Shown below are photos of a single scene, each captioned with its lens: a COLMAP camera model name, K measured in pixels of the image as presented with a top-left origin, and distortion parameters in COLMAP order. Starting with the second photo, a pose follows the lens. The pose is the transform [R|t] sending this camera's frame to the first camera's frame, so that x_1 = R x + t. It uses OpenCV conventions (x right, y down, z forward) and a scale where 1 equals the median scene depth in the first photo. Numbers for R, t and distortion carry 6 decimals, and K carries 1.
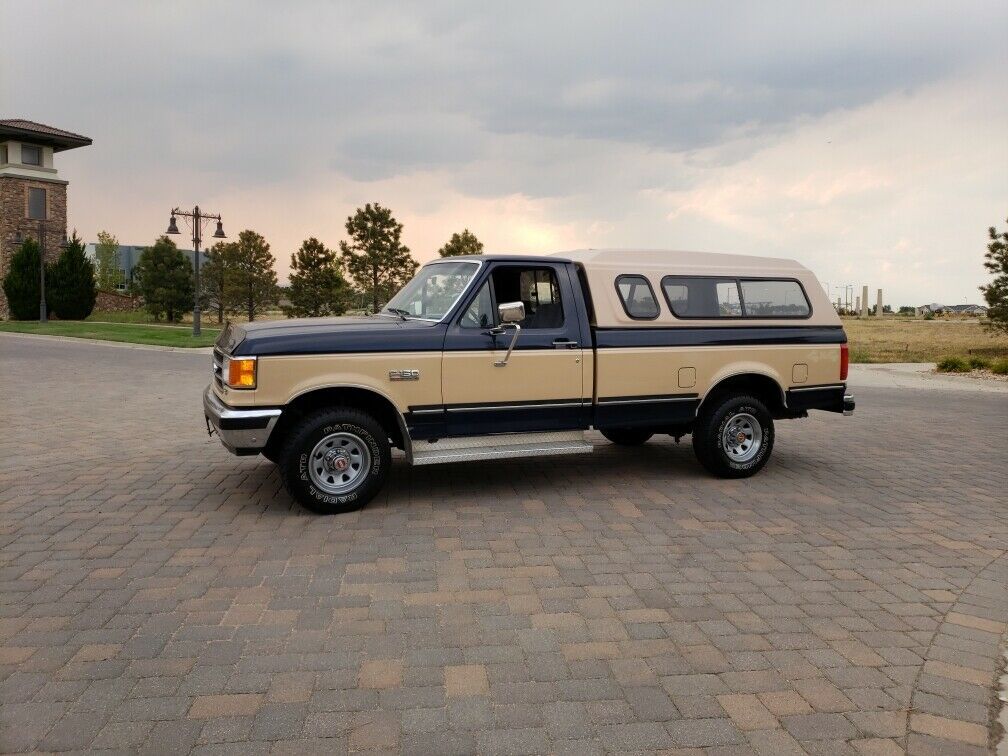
lens RADIAL K [[775.0, 0, 504.9], [0, 775.0, 382.5], [0, 0, 1]] dist [0.037475, -0.016007]
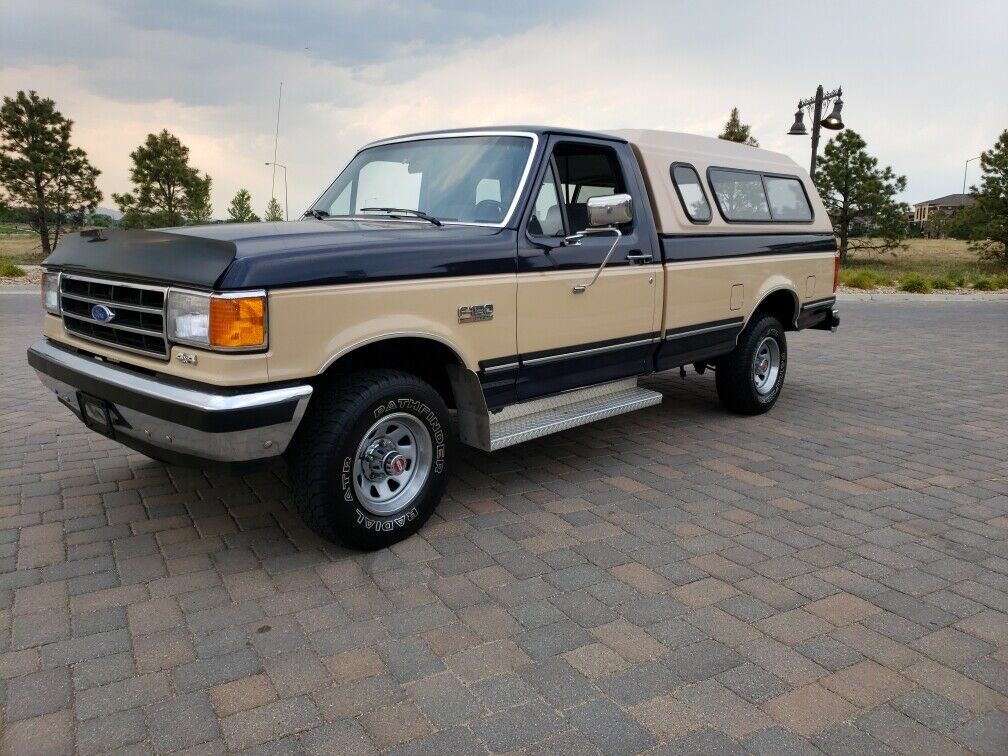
lens RADIAL K [[775.0, 0, 501.9], [0, 775.0, 368.6], [0, 0, 1]] dist [0.037475, -0.016007]
pose [[0.920144, -0.075737, 0.384186, -0.318695], [0.043620, 0.994836, 0.091645, -0.018380], [-0.389143, -0.067568, 0.918696, 0.371537]]
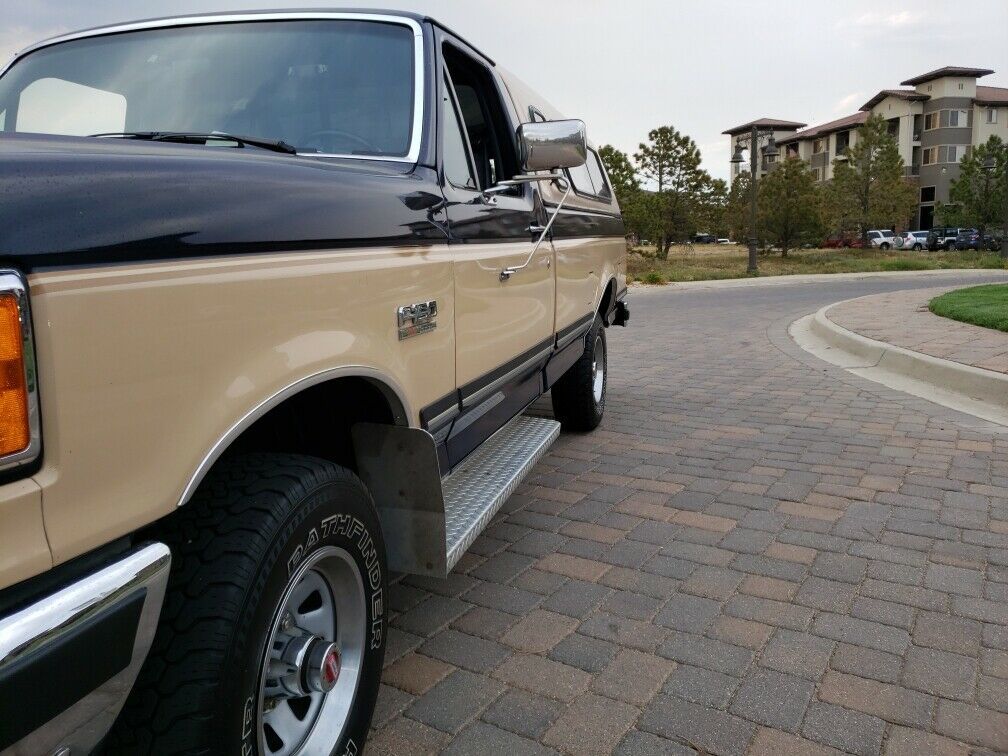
lens RADIAL K [[775.0, 0, 491.8], [0, 775.0, 358.8], [0, 0, 1]] dist [0.037475, -0.016007]
pose [[0.632194, -0.137656, 0.762484, -0.322397], [0.101033, 0.990335, 0.095022, -0.017863], [-0.768195, 0.016964, 0.639992, 0.690294]]
